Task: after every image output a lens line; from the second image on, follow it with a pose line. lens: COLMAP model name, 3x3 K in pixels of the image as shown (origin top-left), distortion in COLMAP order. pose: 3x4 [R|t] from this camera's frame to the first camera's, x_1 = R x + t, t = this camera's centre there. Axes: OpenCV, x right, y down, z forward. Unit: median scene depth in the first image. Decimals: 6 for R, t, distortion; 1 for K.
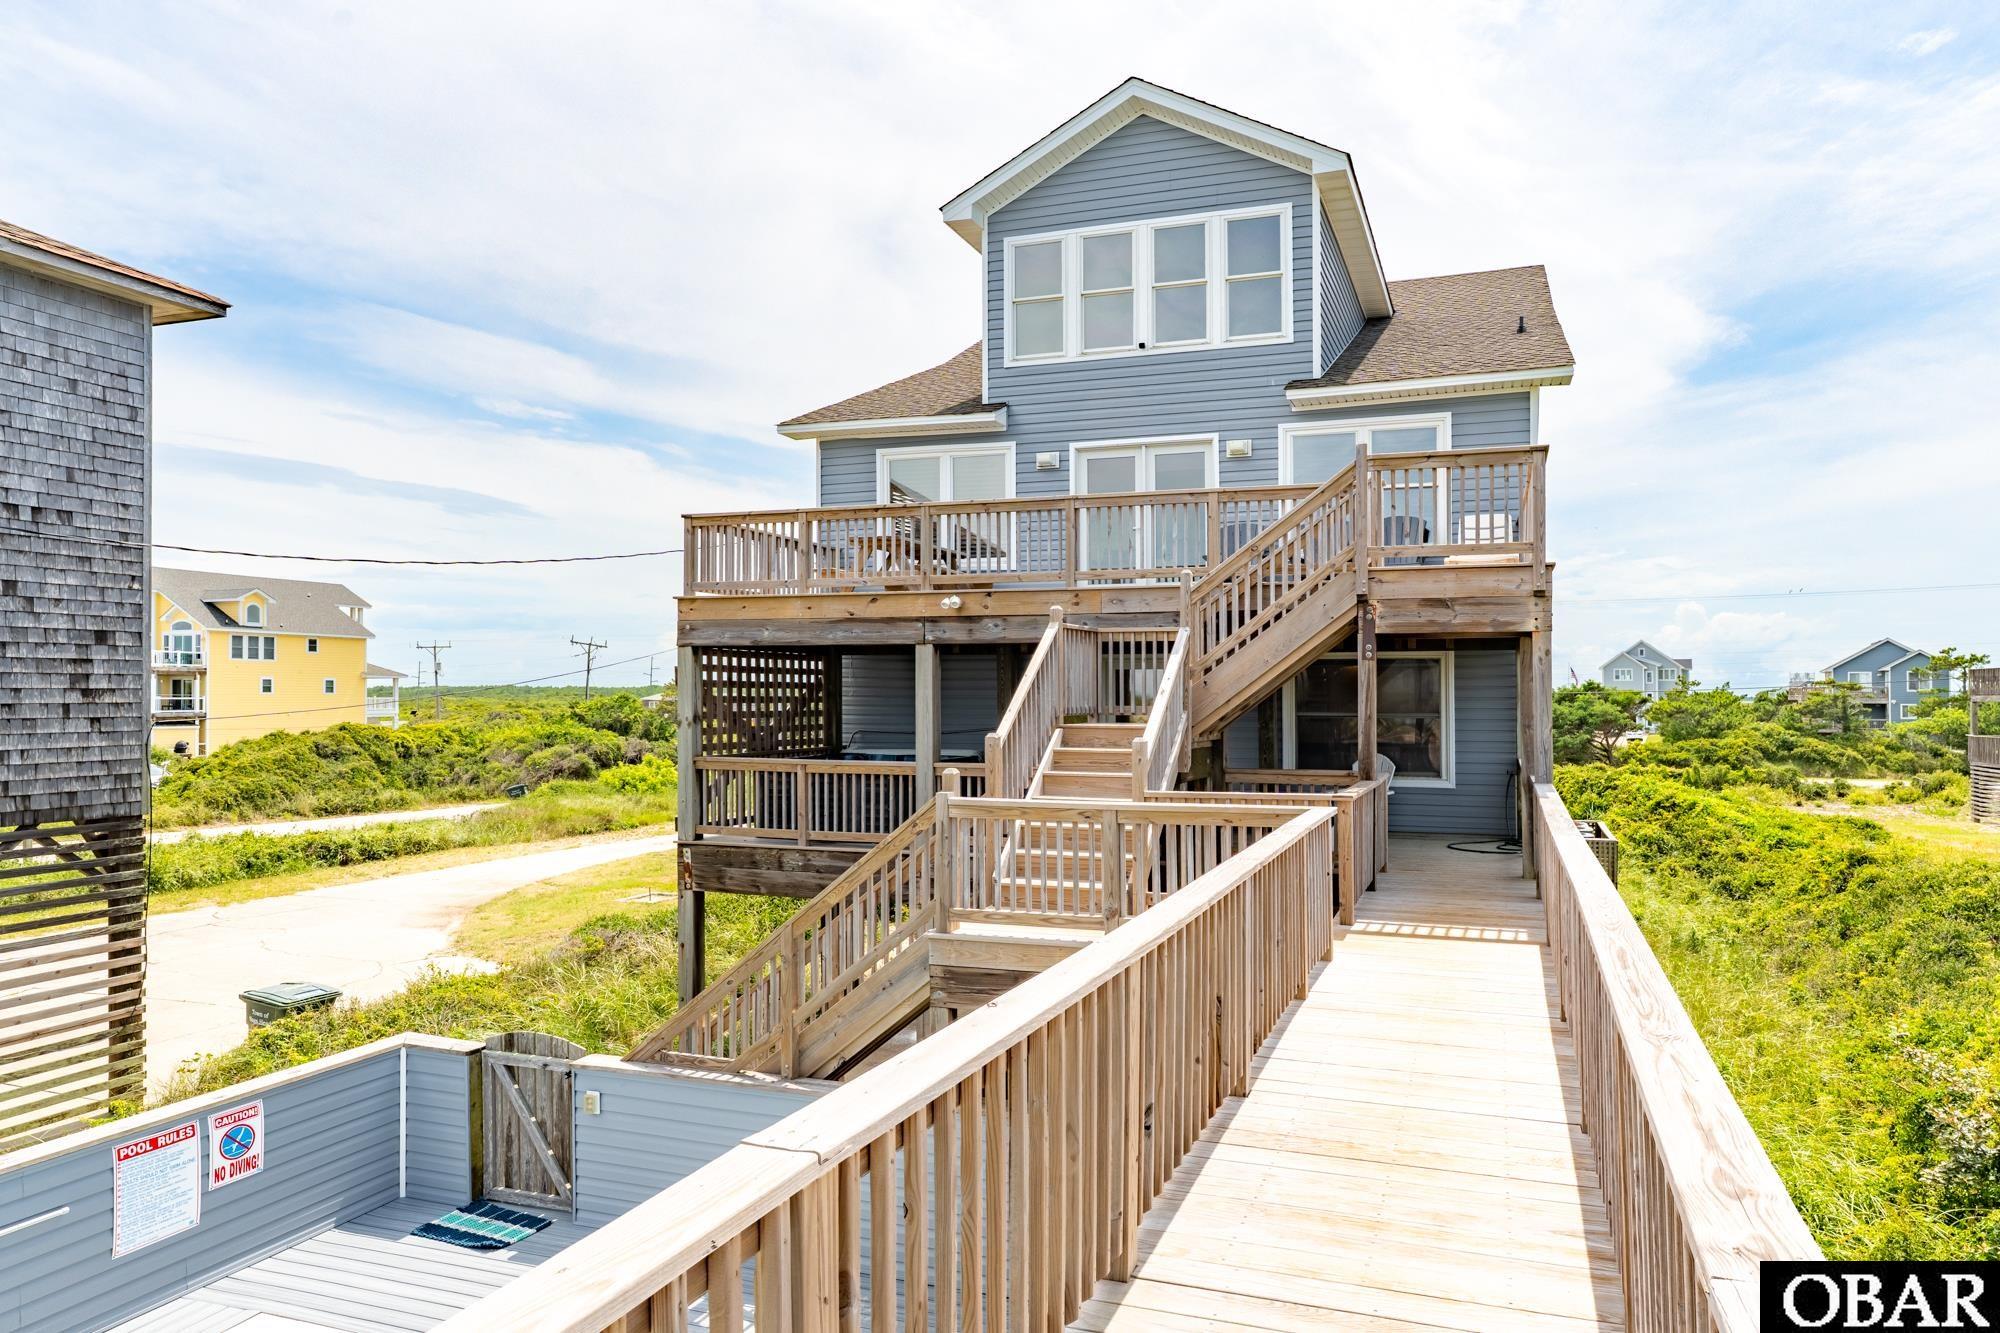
lens RADIAL K [[1359.4, 0, 1001.6], [0, 1359.4, 731.8], [0, 0, 1]] dist [-0.005073, -0.000385]
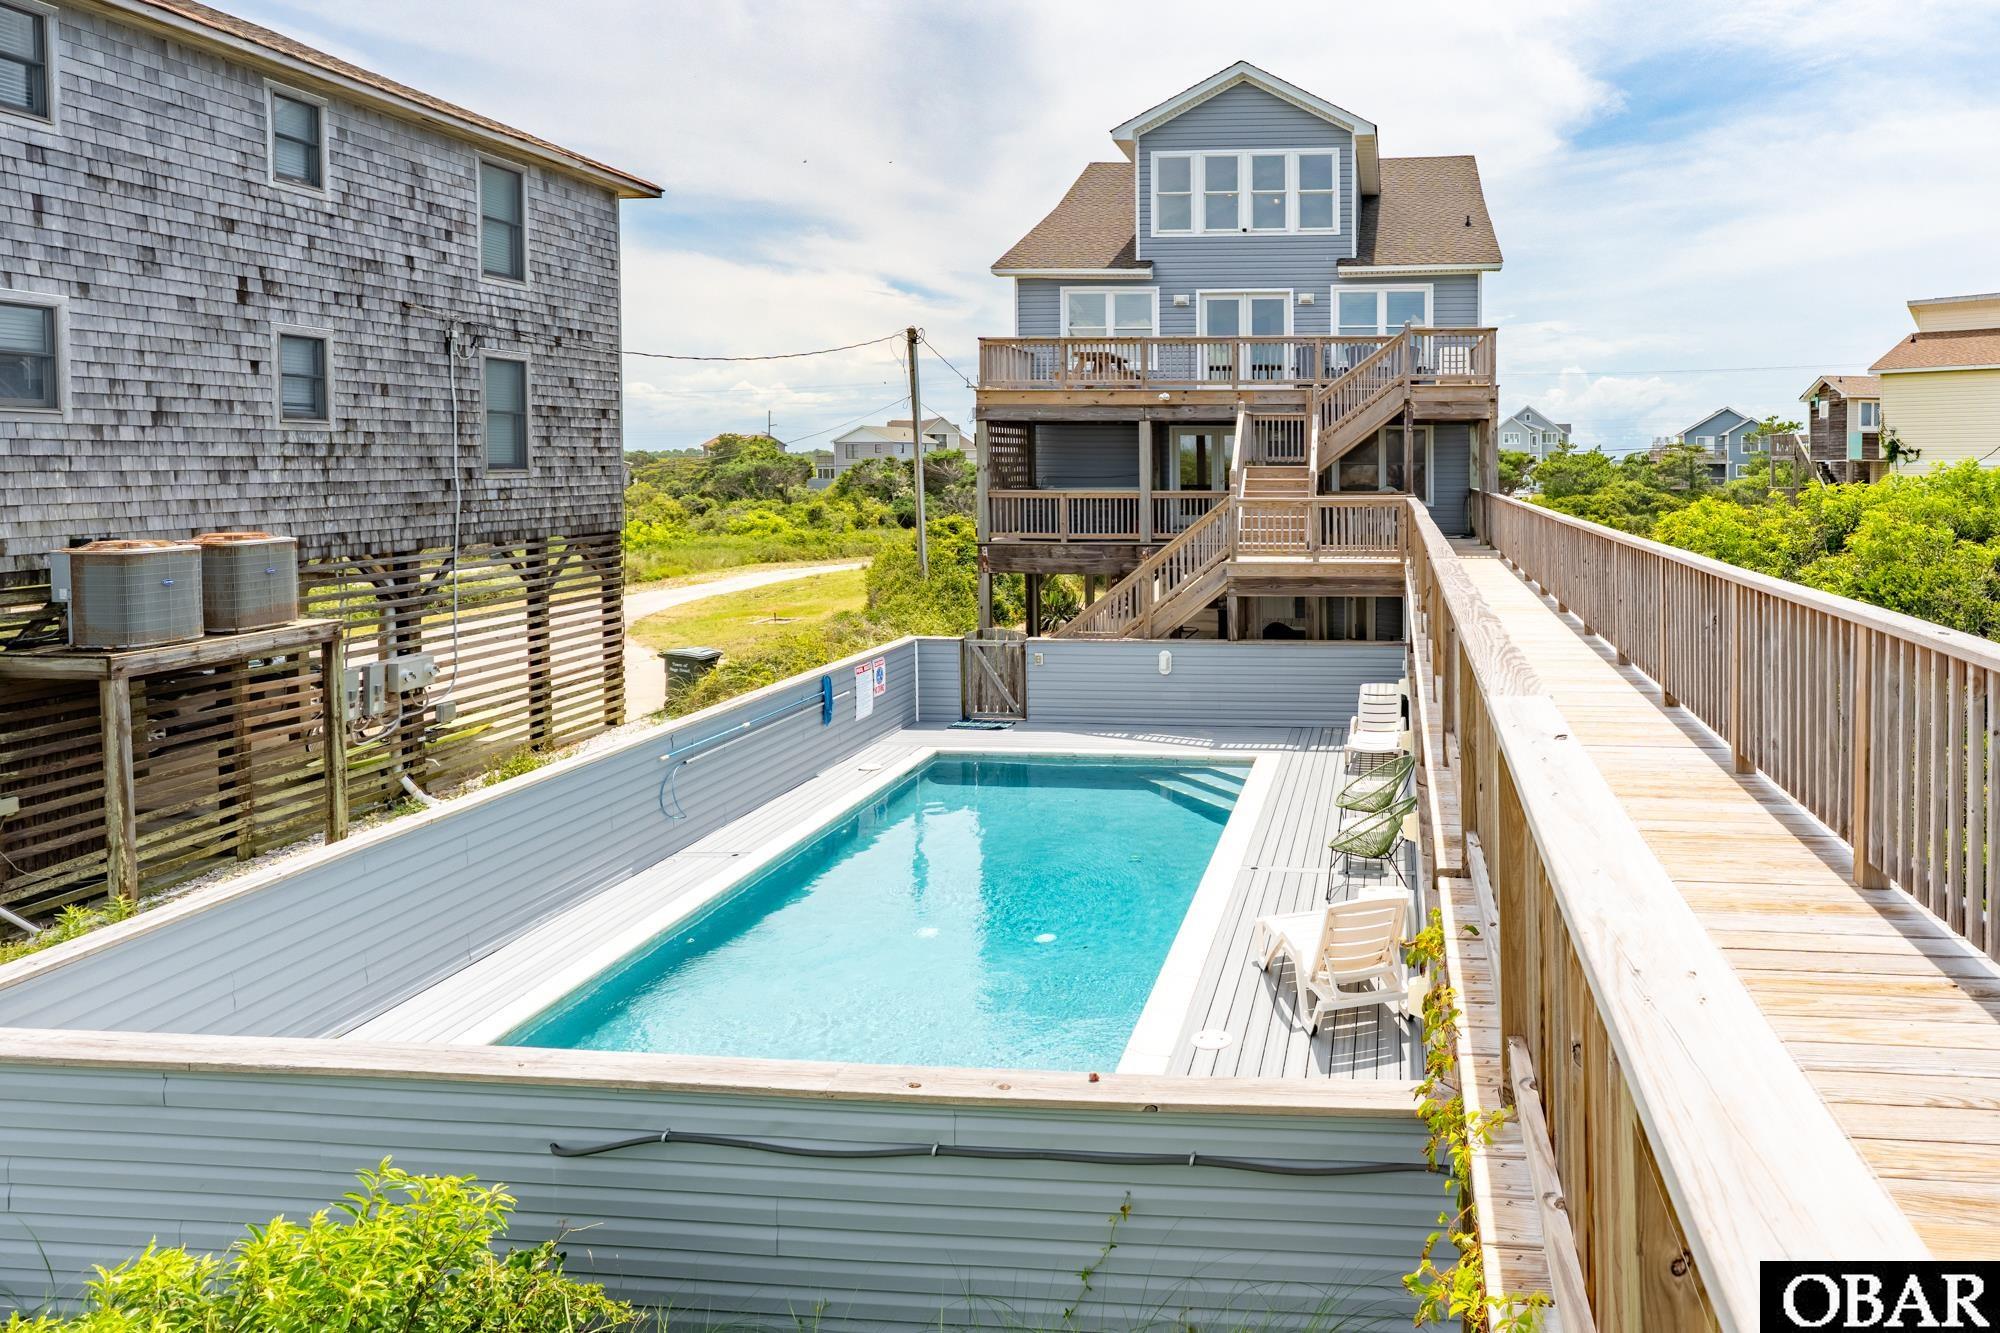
lens RADIAL K [[2187.4, 0, 1000.0], [0, 2187.4, 666.5], [0, 0, 1]] dist [-0.006530, -0.005641]
pose [[0.977982, -0.020080, 0.207720, -0.716731], [0.006874, 0.997920, 0.064103, 0.058017], [-0.208575, -0.061263, 0.976086, -1.462819]]
